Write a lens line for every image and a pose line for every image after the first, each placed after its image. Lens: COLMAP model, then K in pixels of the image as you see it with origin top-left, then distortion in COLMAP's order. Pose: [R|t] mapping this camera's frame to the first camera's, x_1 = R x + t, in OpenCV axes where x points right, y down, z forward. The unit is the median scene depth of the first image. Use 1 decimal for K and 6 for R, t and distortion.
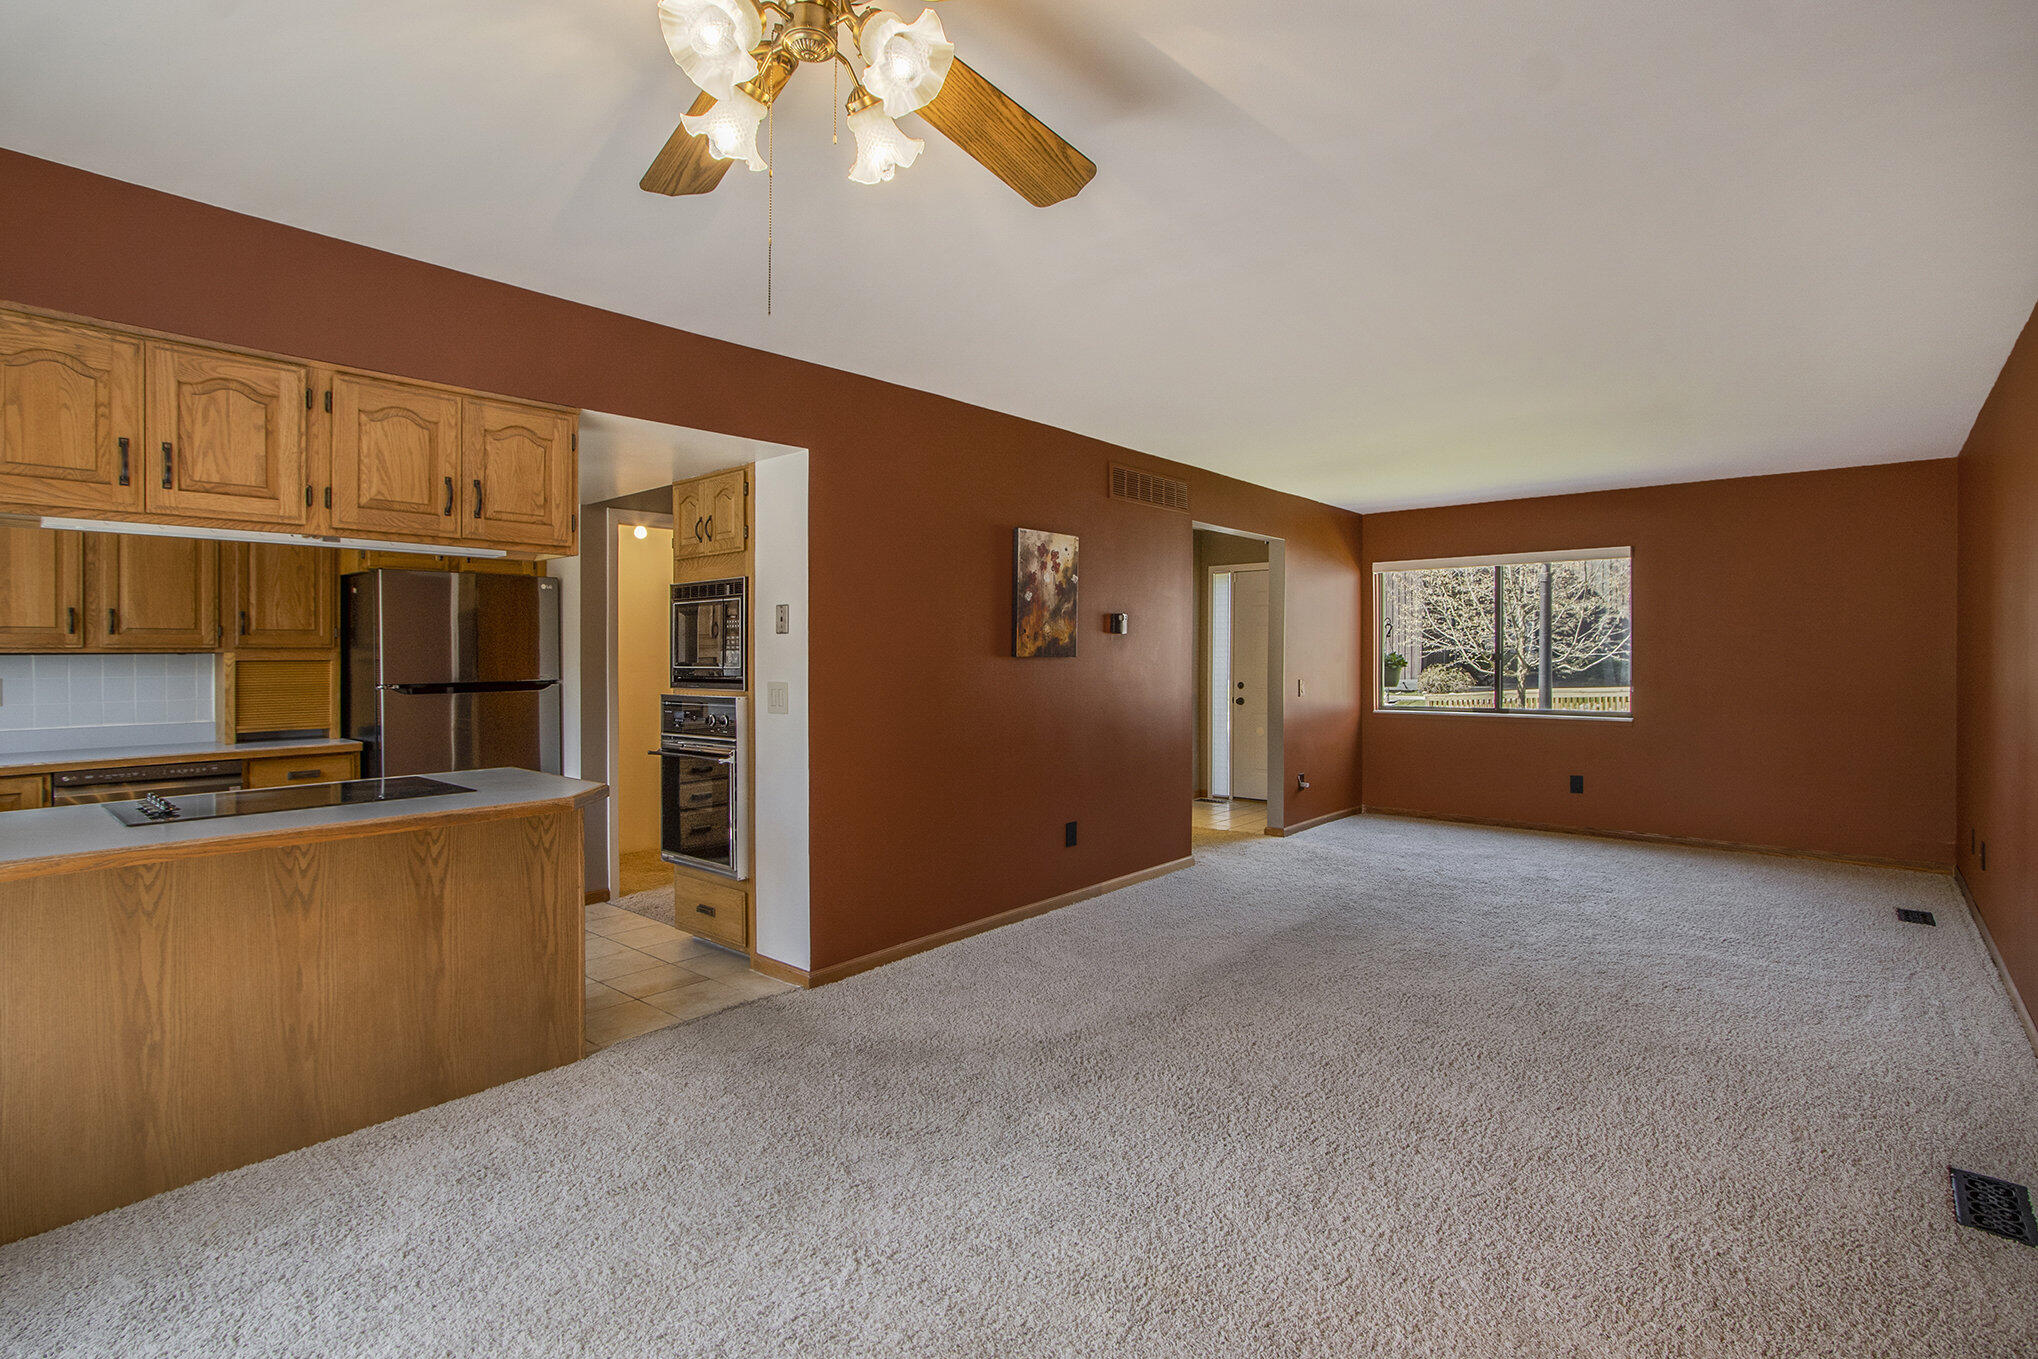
lens RADIAL K [[939.7, 0, 1013.4], [0, 939.7, 644.7], [0, 0, 1]] dist [-0.024092, -0.000474]
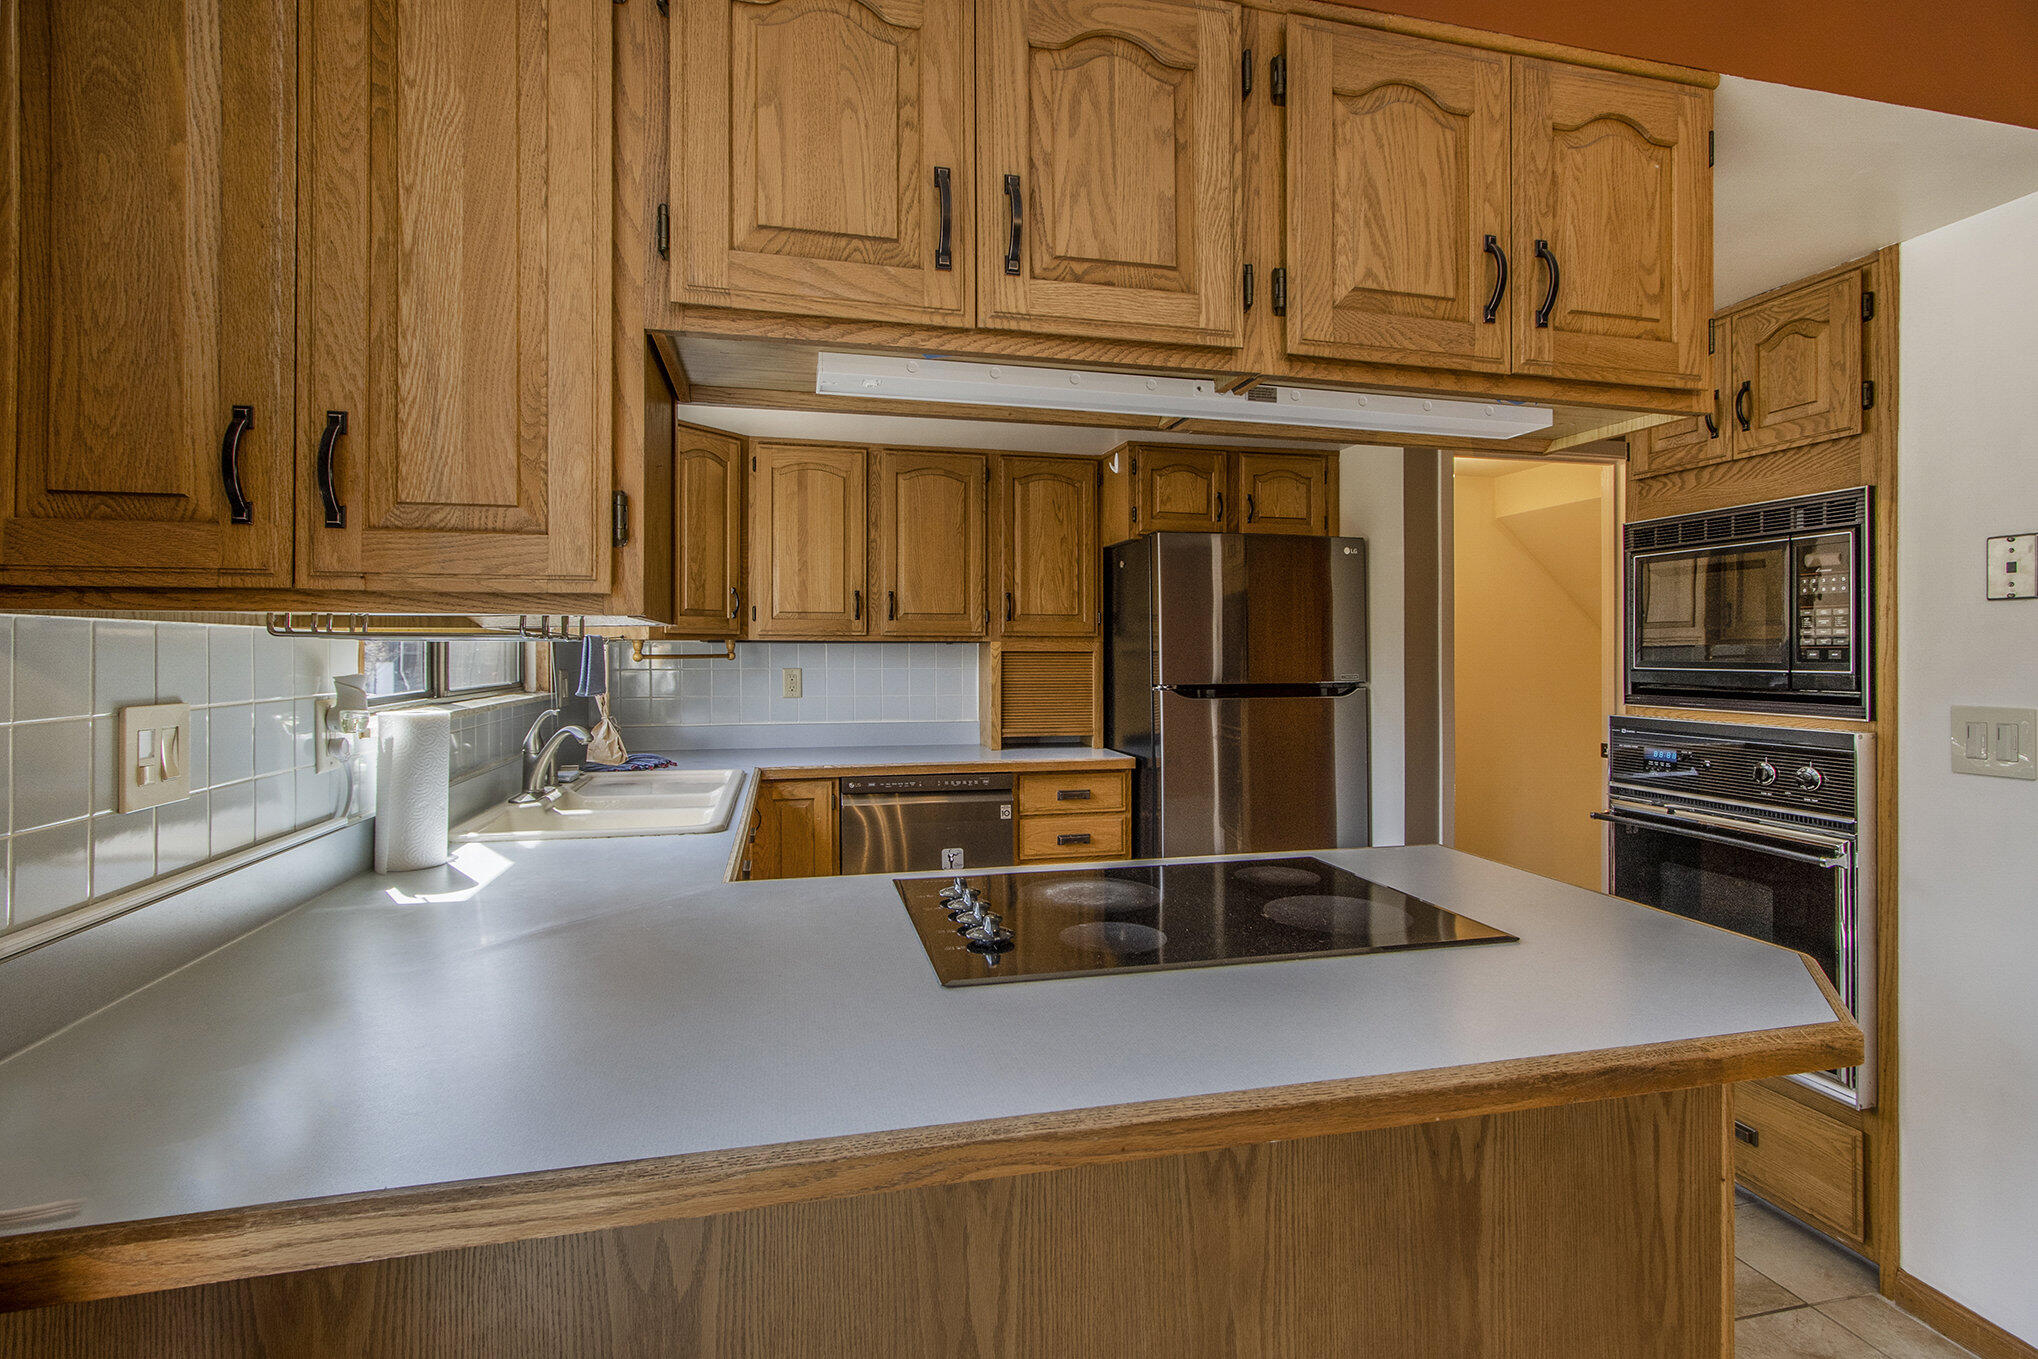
lens RADIAL K [[955.0, 0, 1015.5], [0, 955.0, 650.5], [0, 0, 1]] dist [-0.020484, 0.000500]
pose [[0.805726, 0.007418, -0.592242, -0.344429], [-0.001859, 0.999948, 0.009995, 0.008369], [0.592286, -0.006952, 0.805698, 0.333139]]
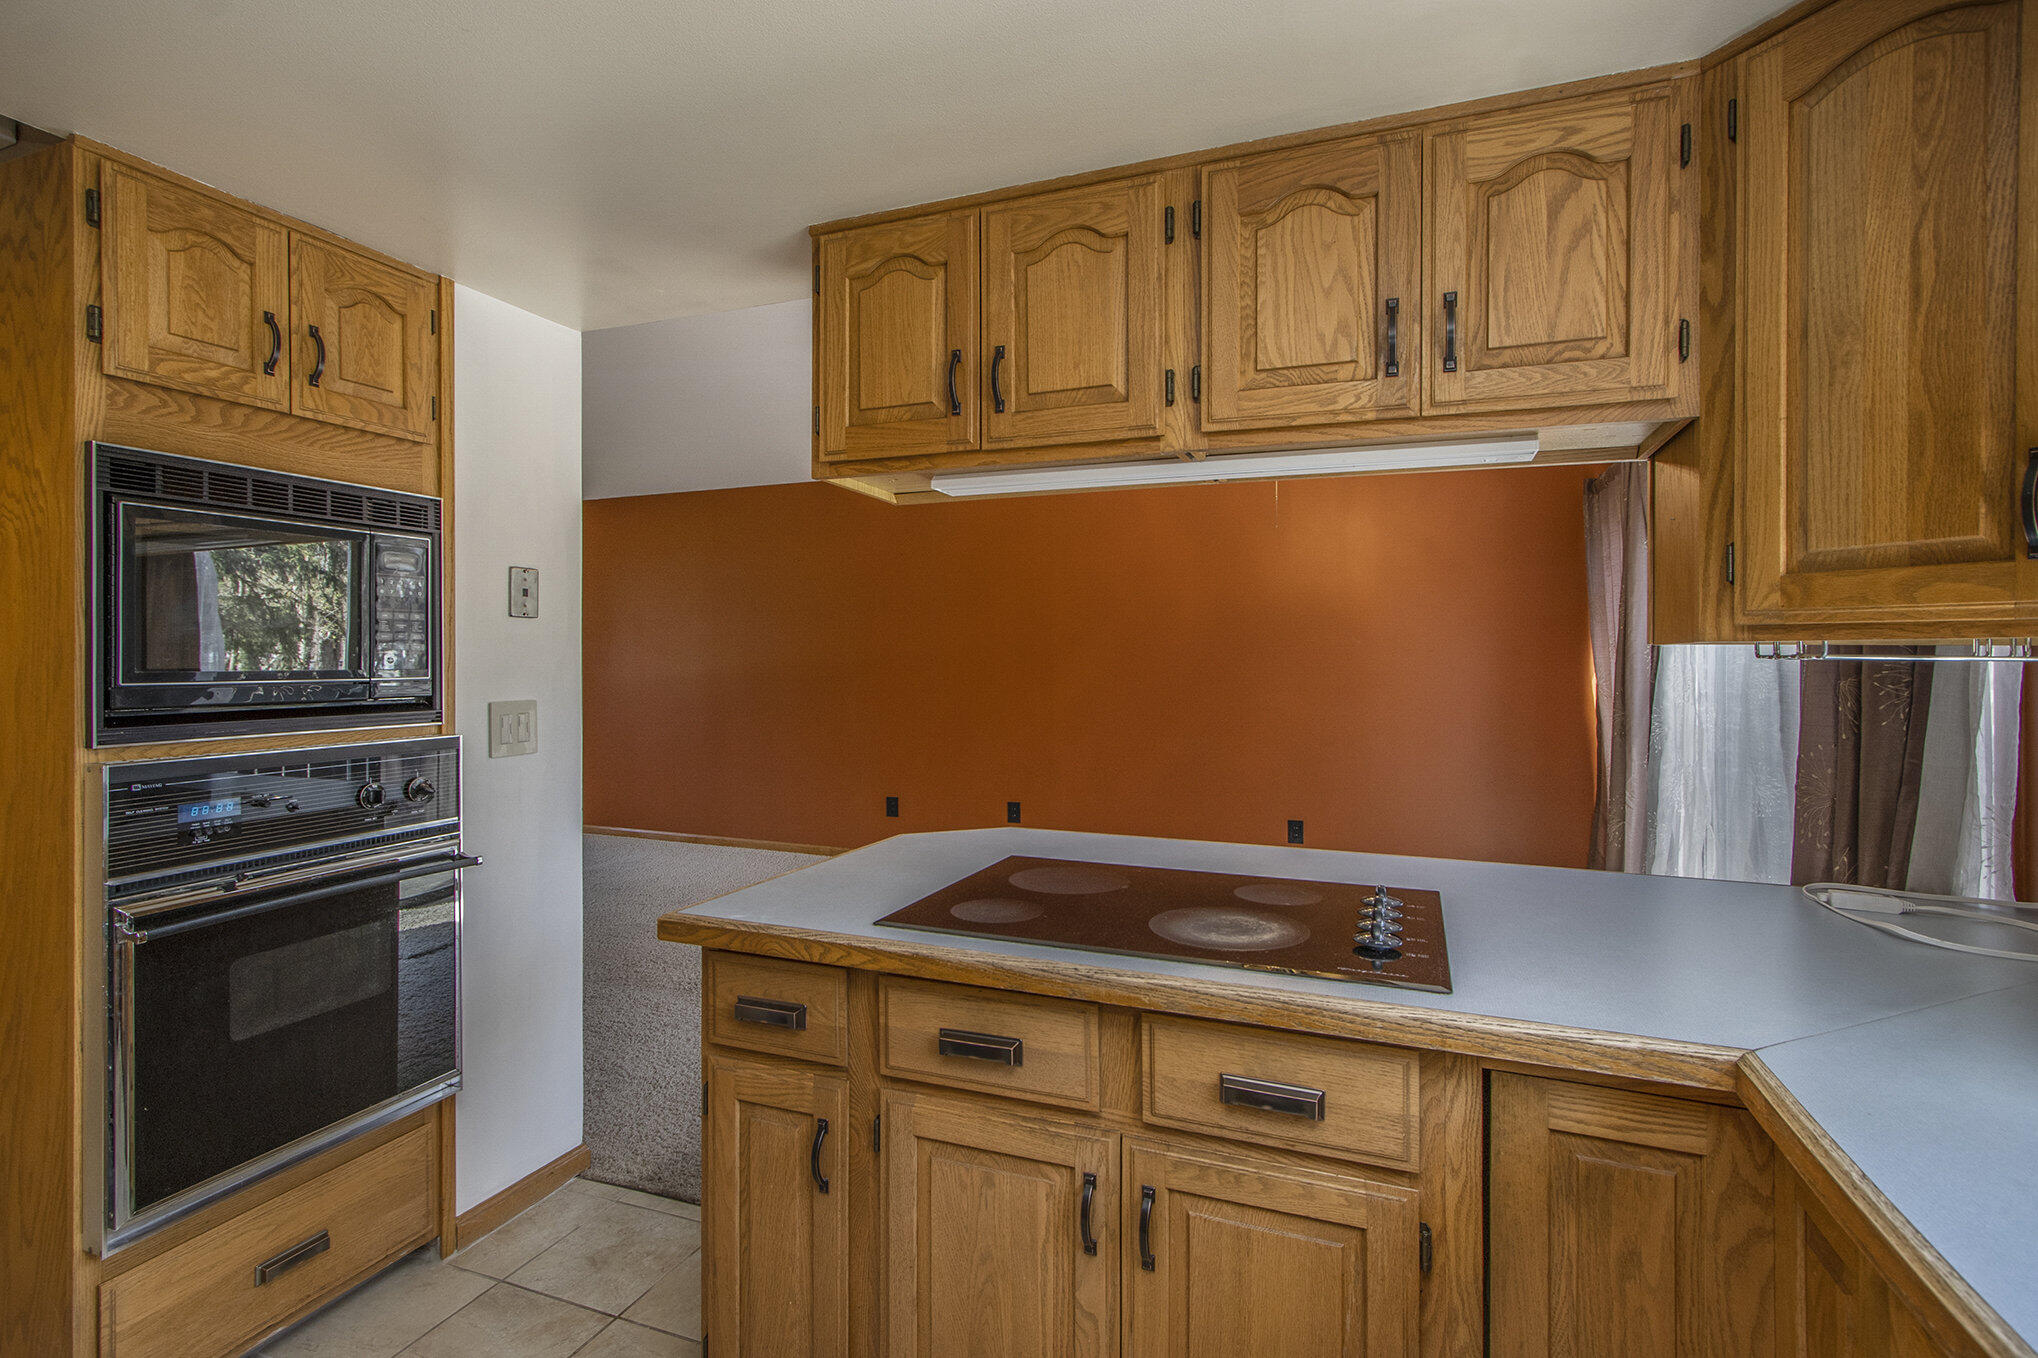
lens RADIAL K [[933.4, 0, 1012.9], [0, 933.4, 668.4], [0, 0, 1]] dist [-0.000103, 0.000050]
pose [[-0.324663, -0.008632, 0.945790, -0.846186], [-0.009042, 0.999941, 0.006022, 0.013167], [-0.945787, -0.006596, -0.324722, 0.848303]]
